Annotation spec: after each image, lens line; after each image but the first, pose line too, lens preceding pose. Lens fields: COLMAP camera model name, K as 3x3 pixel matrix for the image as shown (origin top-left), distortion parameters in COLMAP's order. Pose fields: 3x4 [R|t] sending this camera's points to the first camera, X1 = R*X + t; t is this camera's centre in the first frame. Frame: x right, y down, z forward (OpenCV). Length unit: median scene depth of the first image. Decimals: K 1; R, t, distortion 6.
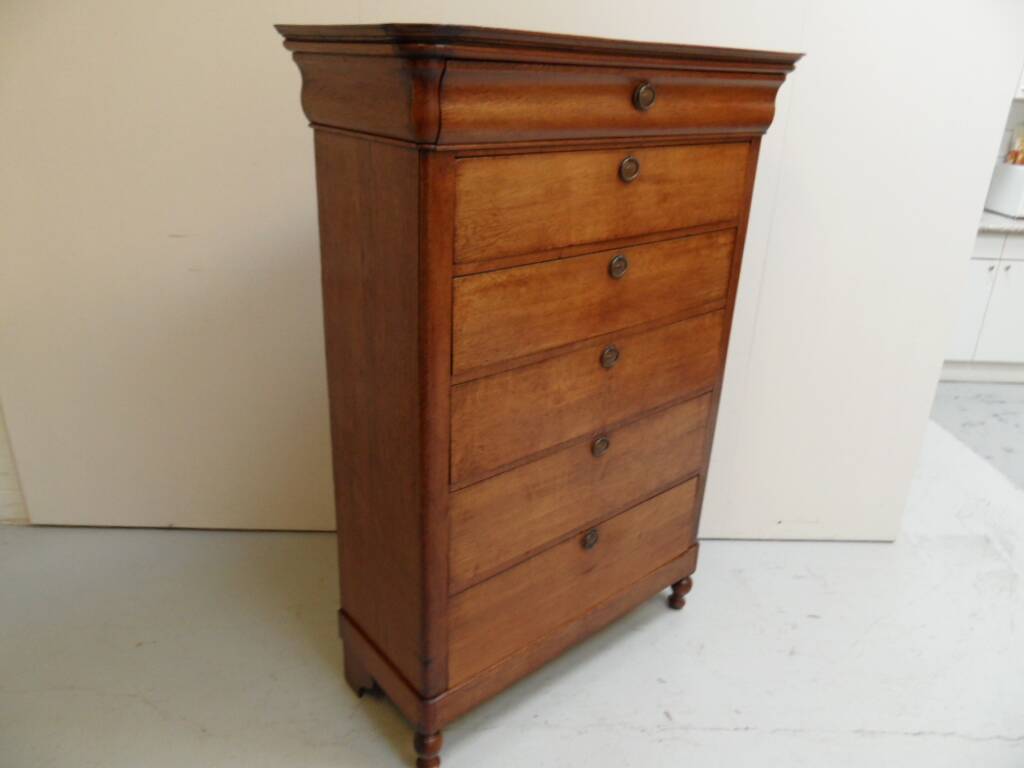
lens RADIAL K [[758.6, 0, 504.3], [0, 758.6, 385.8], [0, 0, 1]] dist [-0.029854, 0.016576]
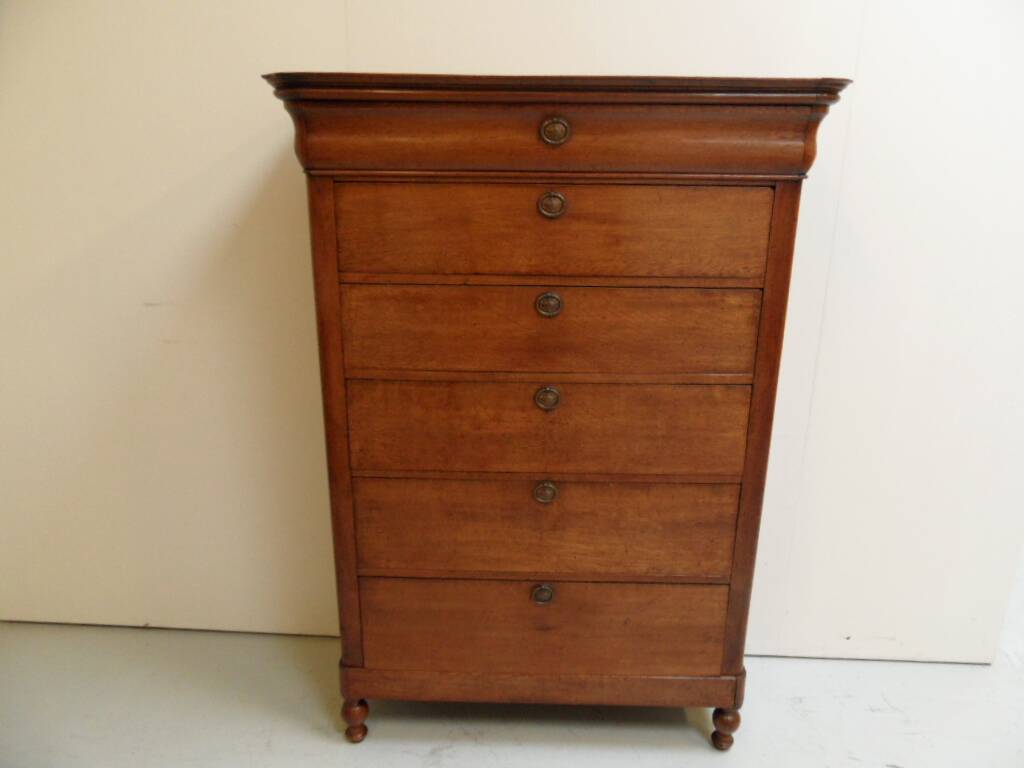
lens RADIAL K [[758.6, 0, 513.4], [0, 758.6, 383.5], [0, 0, 1]] dist [-0.029854, 0.016576]
pose [[0.745231, 0.178069, -0.642590, 0.748124], [-0.245118, 0.969367, -0.015648, -0.032420], [0.620119, 0.169172, 0.766050, 0.239820]]
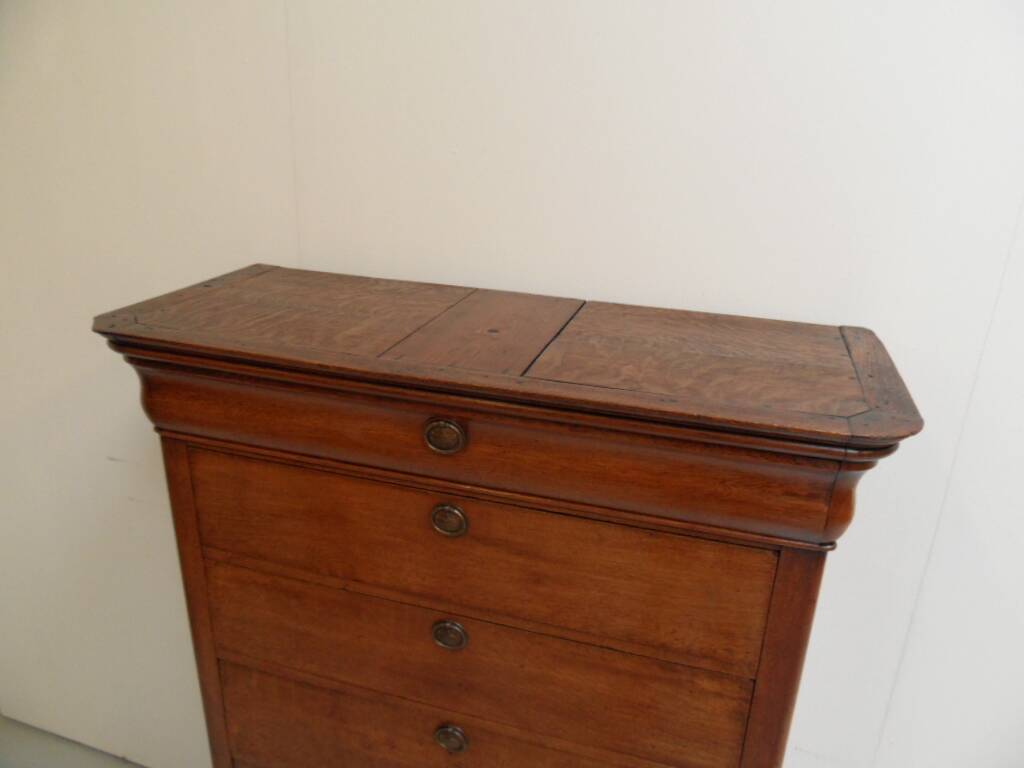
lens RADIAL K [[758.6, 0, 507.7], [0, 758.6, 382.8], [0, 0, 1]] dist [-0.029854, 0.016576]
pose [[0.538282, 0.279480, -0.795074, 0.665287], [-0.337778, 0.935868, 0.100288, -0.460982], [0.772113, 0.214576, 0.598163, 0.561028]]
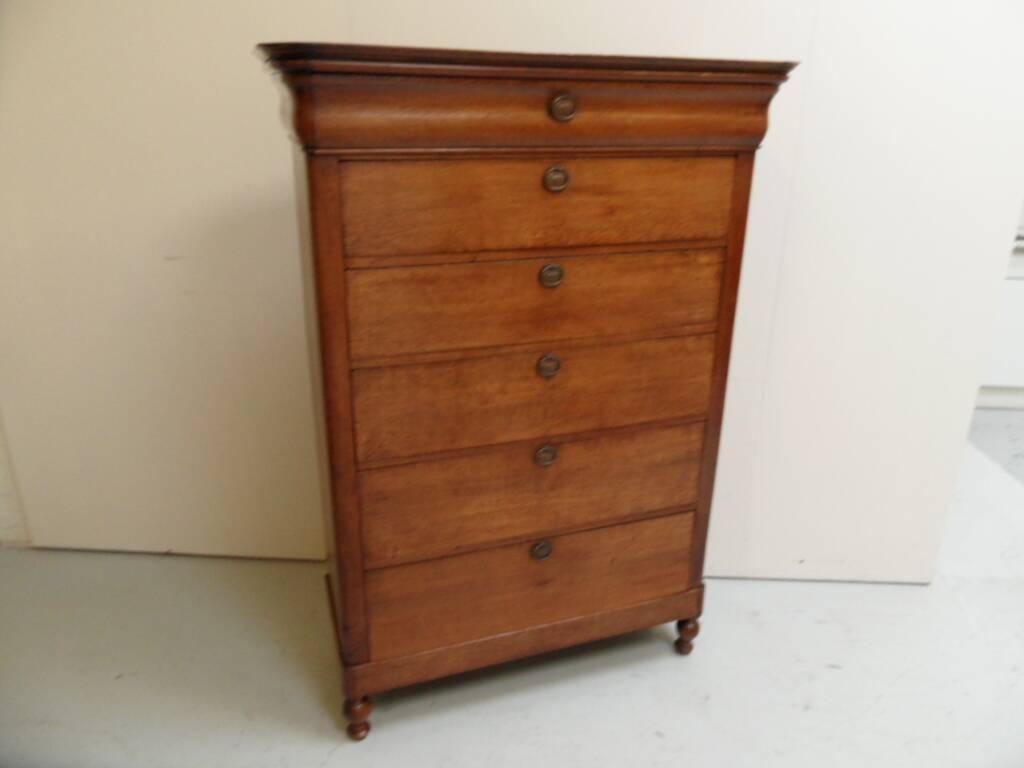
lens RADIAL K [[758.6, 0, 513.2], [0, 758.6, 382.8], [0, 0, 1]] dist [-0.029854, 0.016576]
pose [[0.935930, 0.107429, -0.335400, 0.448795], [-0.122131, 0.992248, -0.022987, 0.013156], [0.330331, 0.062477, 0.941795, 0.042576]]
